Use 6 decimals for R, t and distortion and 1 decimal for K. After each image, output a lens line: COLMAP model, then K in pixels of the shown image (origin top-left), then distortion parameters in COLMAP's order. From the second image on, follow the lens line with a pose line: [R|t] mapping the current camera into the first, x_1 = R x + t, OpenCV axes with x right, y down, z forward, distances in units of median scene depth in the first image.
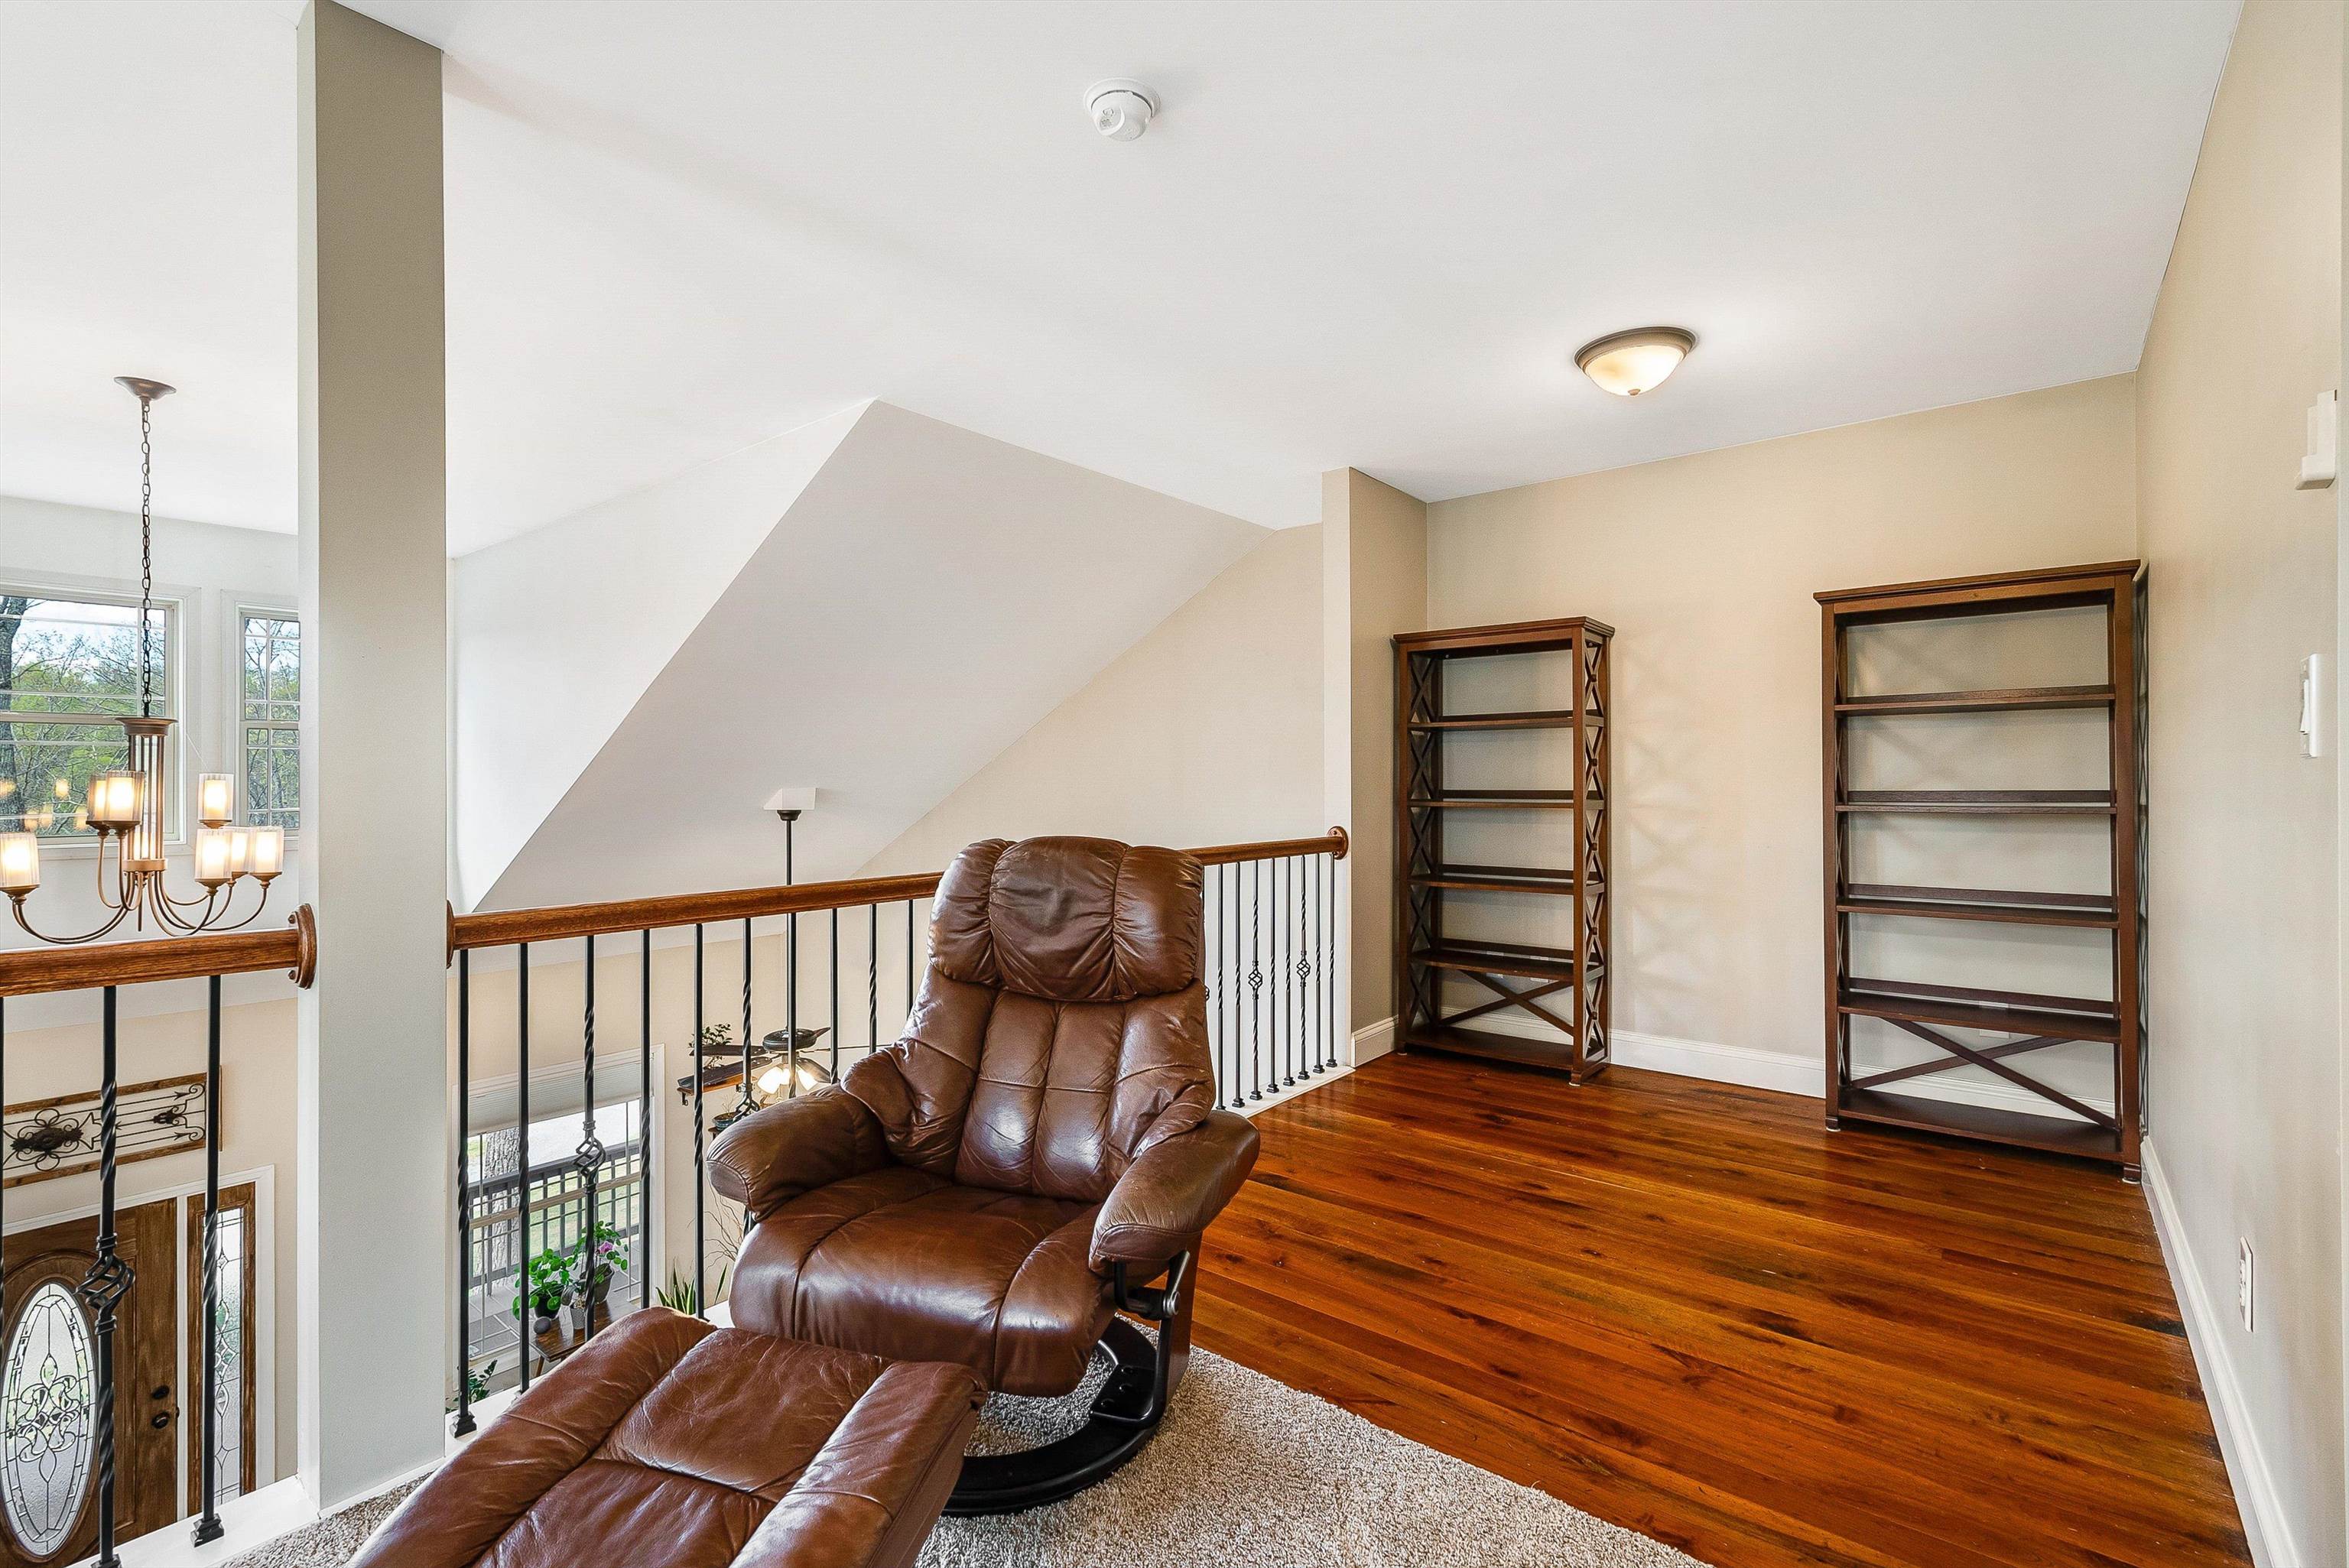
lens RADIAL K [[1044.0, 0, 1175.2], [0, 1044.0, 791.9], [0, 0, 1]] dist [0.000297, -0.000082]
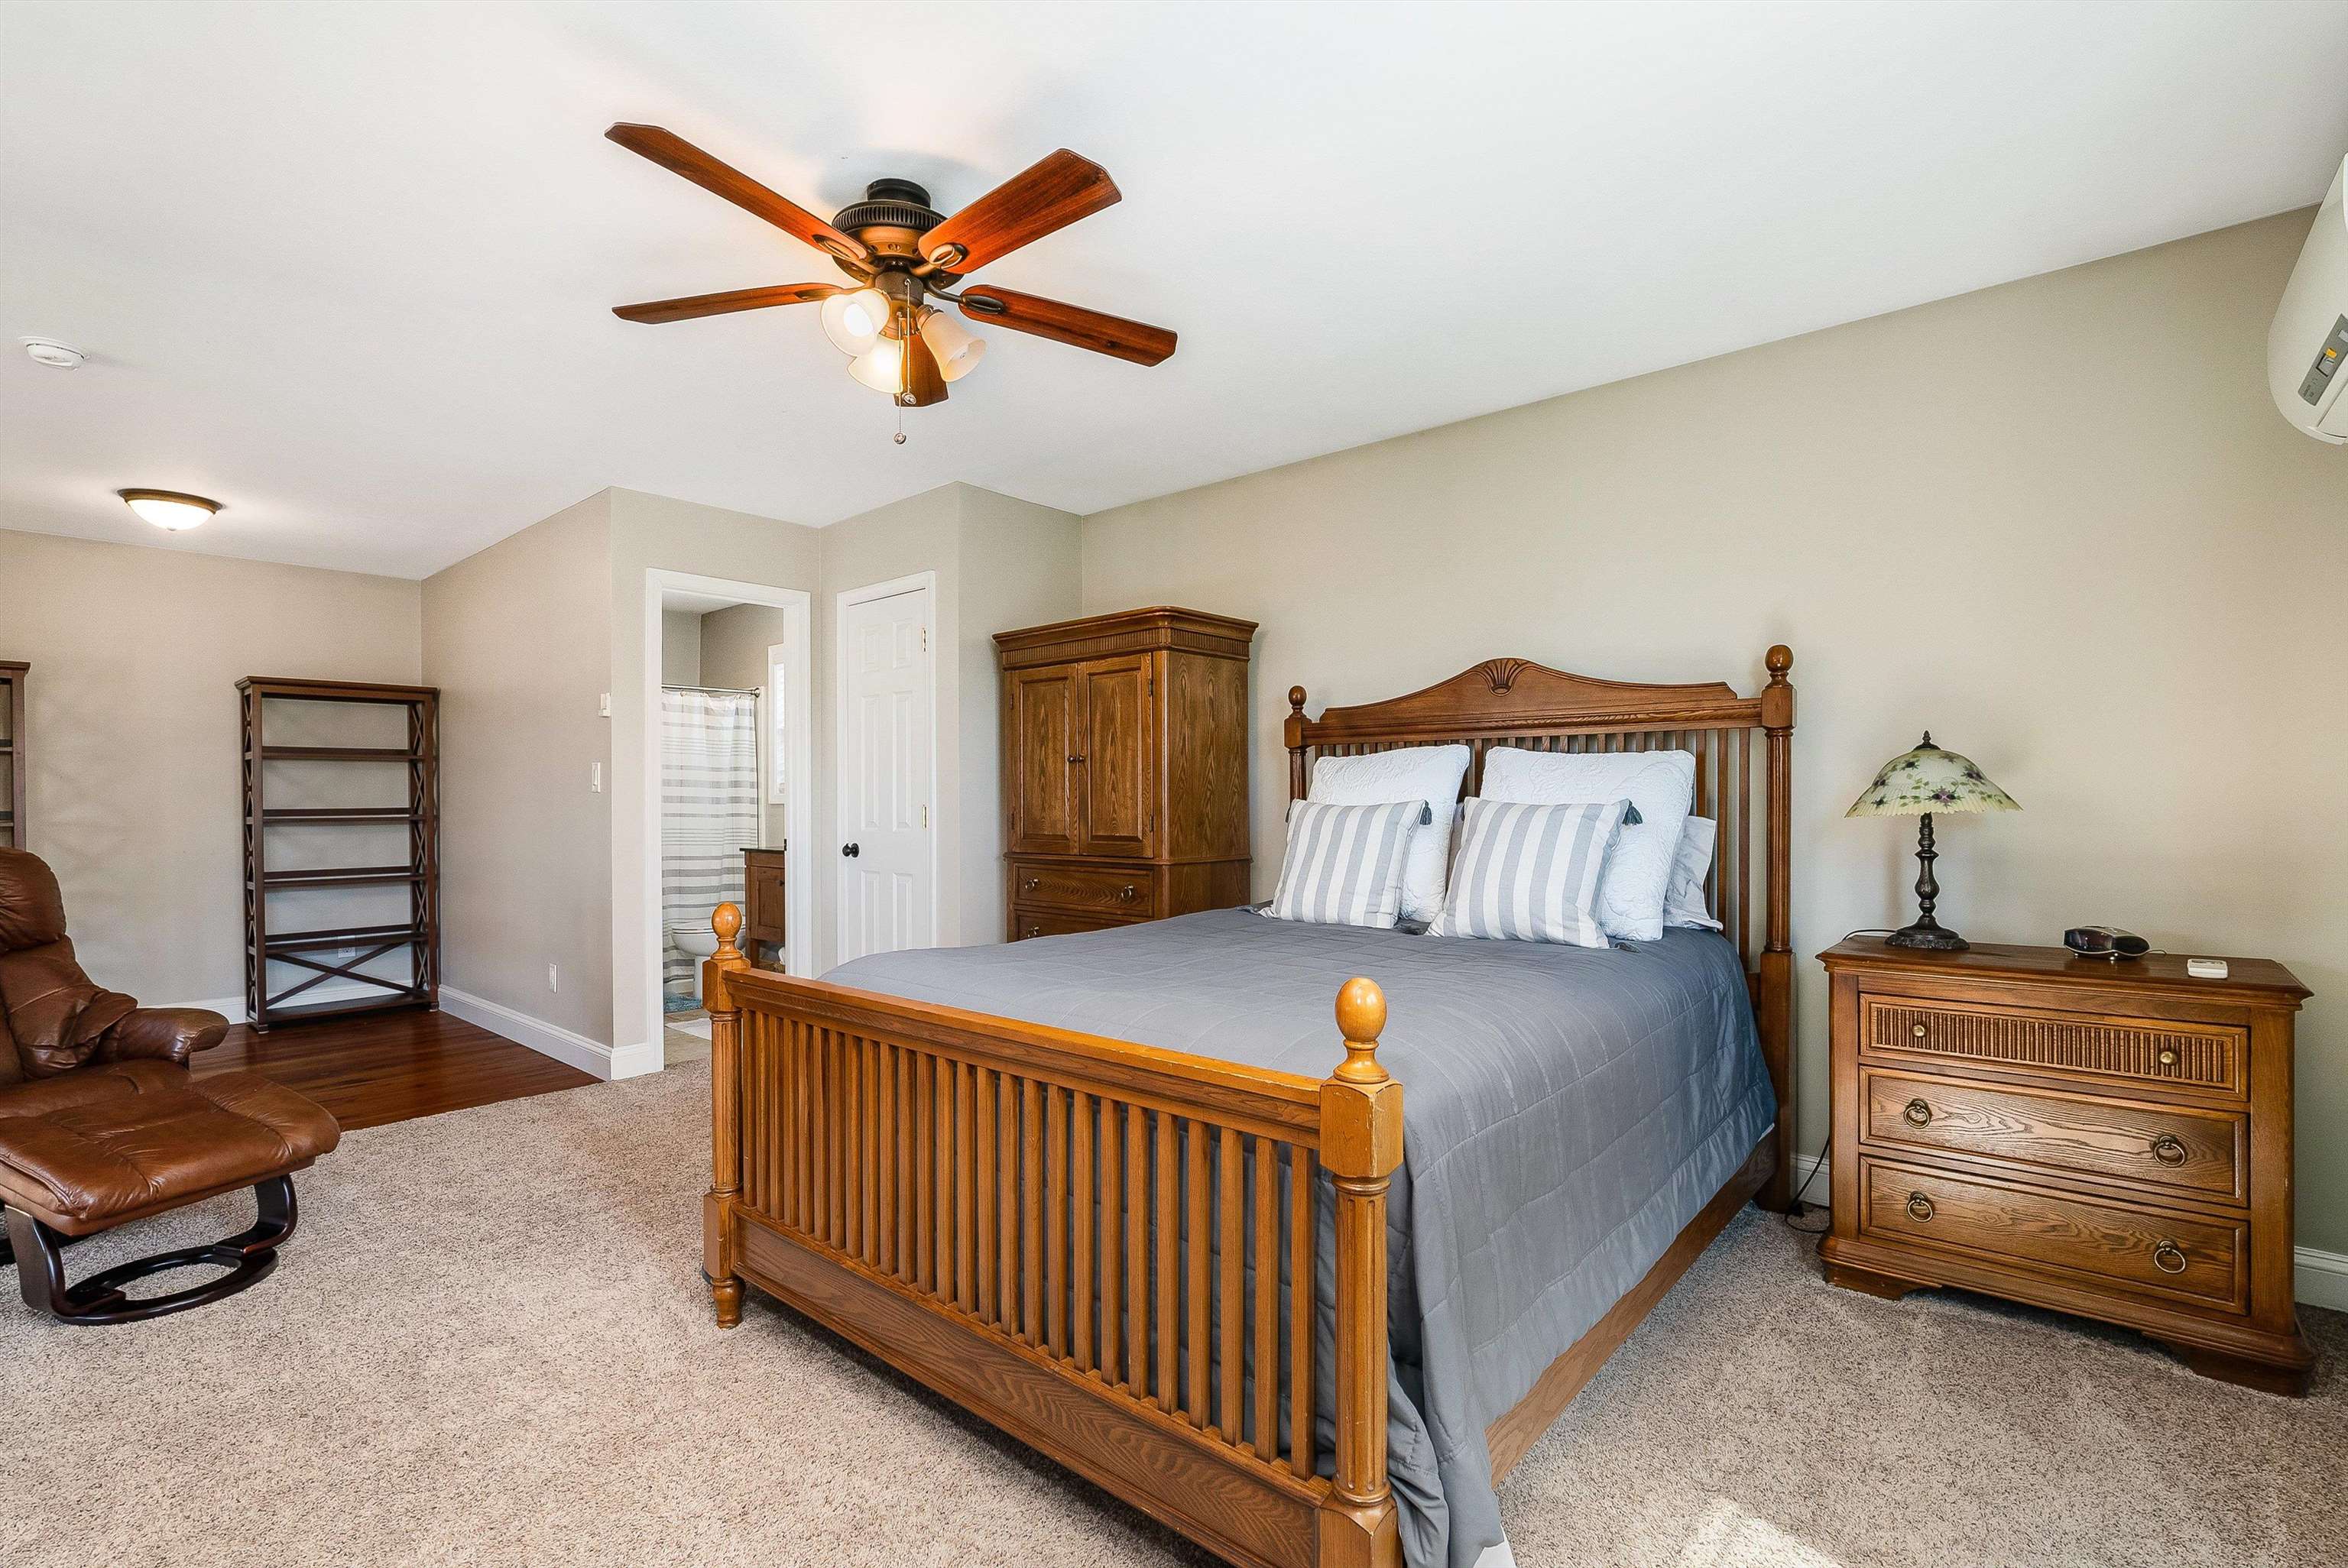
lens RADIAL K [[1043.5, 0, 1175.3], [0, 1043.5, 800.3], [0, 0, 1]] dist [0.000297, -0.000082]
pose [[0.018774, -0.001299, 0.999823, -0.843952], [0.018067, 0.999836, 0.000960, 0.008865], [-0.999660, 0.018046, 0.018795, -0.346968]]
